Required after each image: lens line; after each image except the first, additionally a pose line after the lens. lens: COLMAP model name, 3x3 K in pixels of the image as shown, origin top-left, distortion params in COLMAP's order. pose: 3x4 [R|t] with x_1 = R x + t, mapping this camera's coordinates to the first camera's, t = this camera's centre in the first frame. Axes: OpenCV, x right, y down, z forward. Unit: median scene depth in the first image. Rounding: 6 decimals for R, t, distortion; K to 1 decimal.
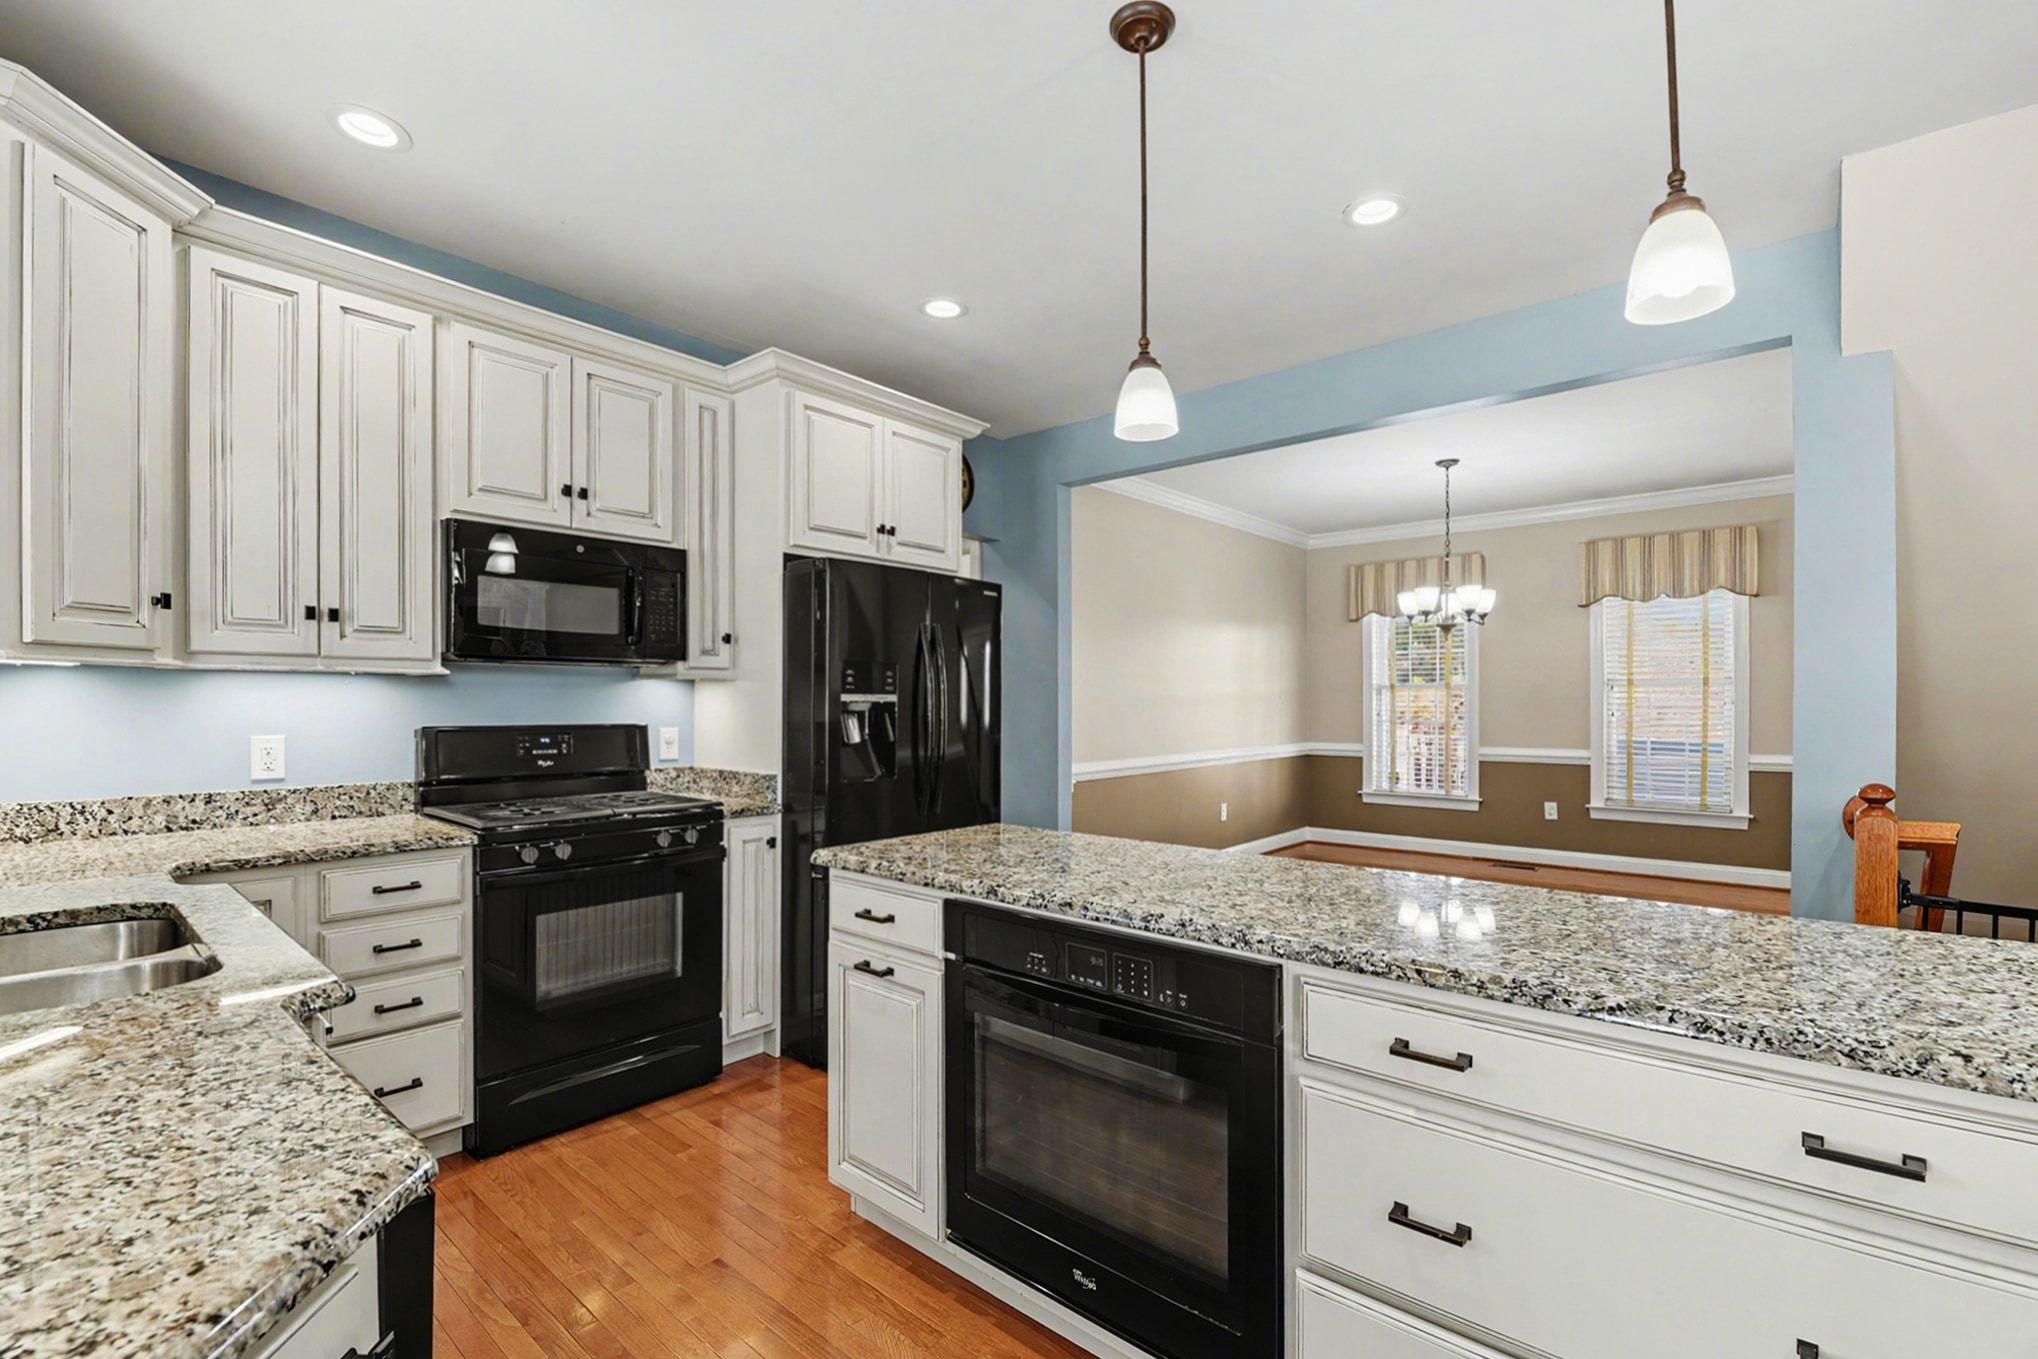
lens RADIAL K [[908.8, 0, 1019.0], [0, 908.8, 691.1], [0, 0, 1]] dist [-0.024573, -0.000090]
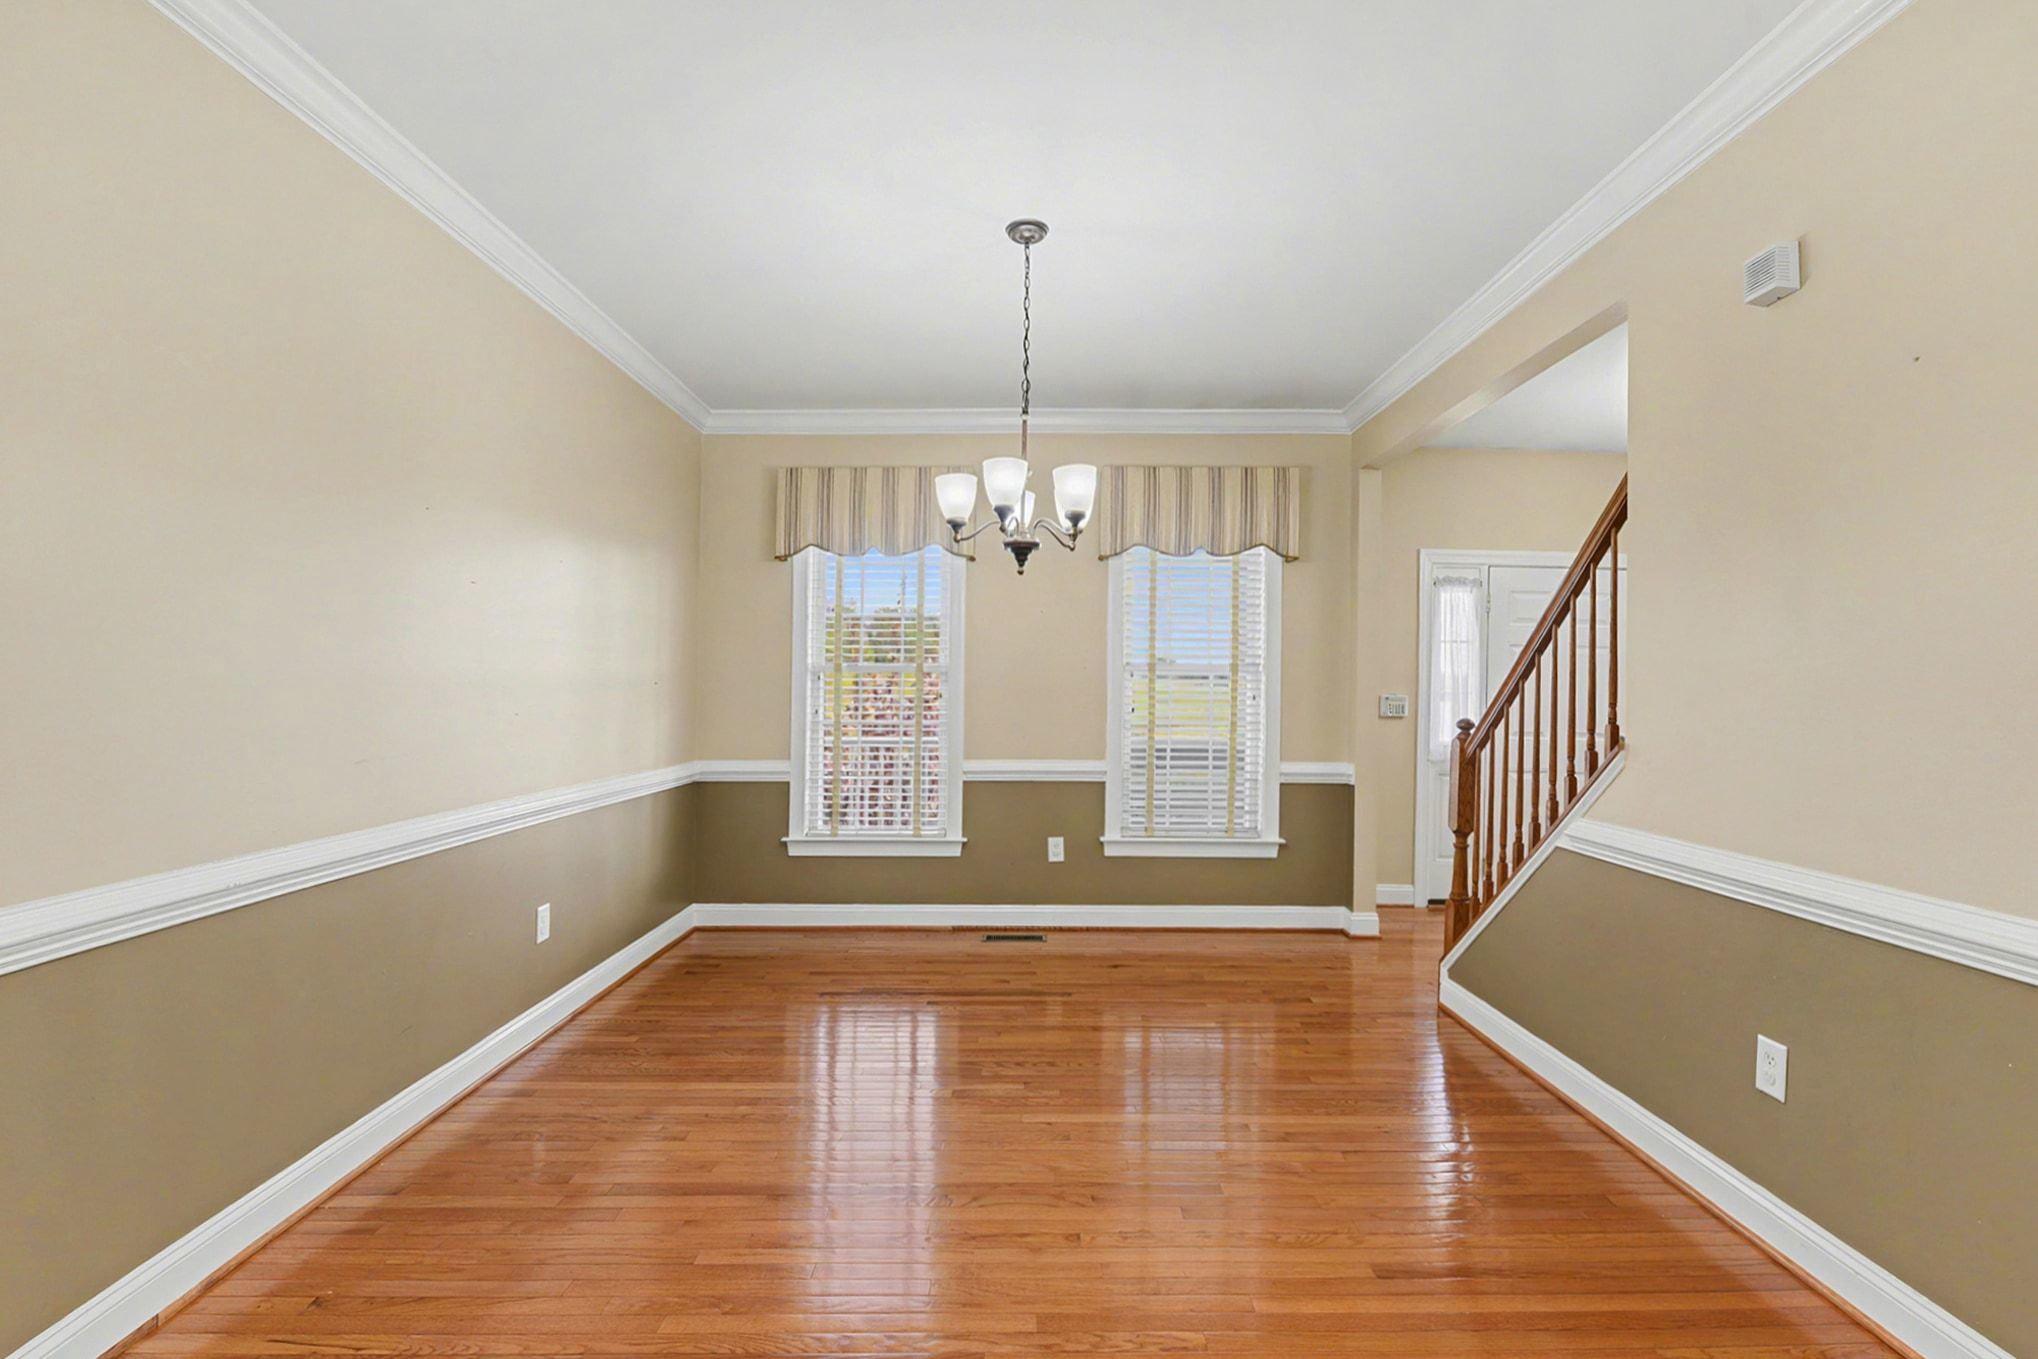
lens RADIAL K [[908.8, 0, 1019.0], [0, 908.8, 691.1], [0, 0, 1]] dist [-0.024573, -0.000090]
pose [[0.753165, 0.016060, 0.657636, 0.103367], [-0.011562, 0.999871, -0.011176, 0.018160], [-0.657730, 0.000814, 0.753253, 0.488630]]
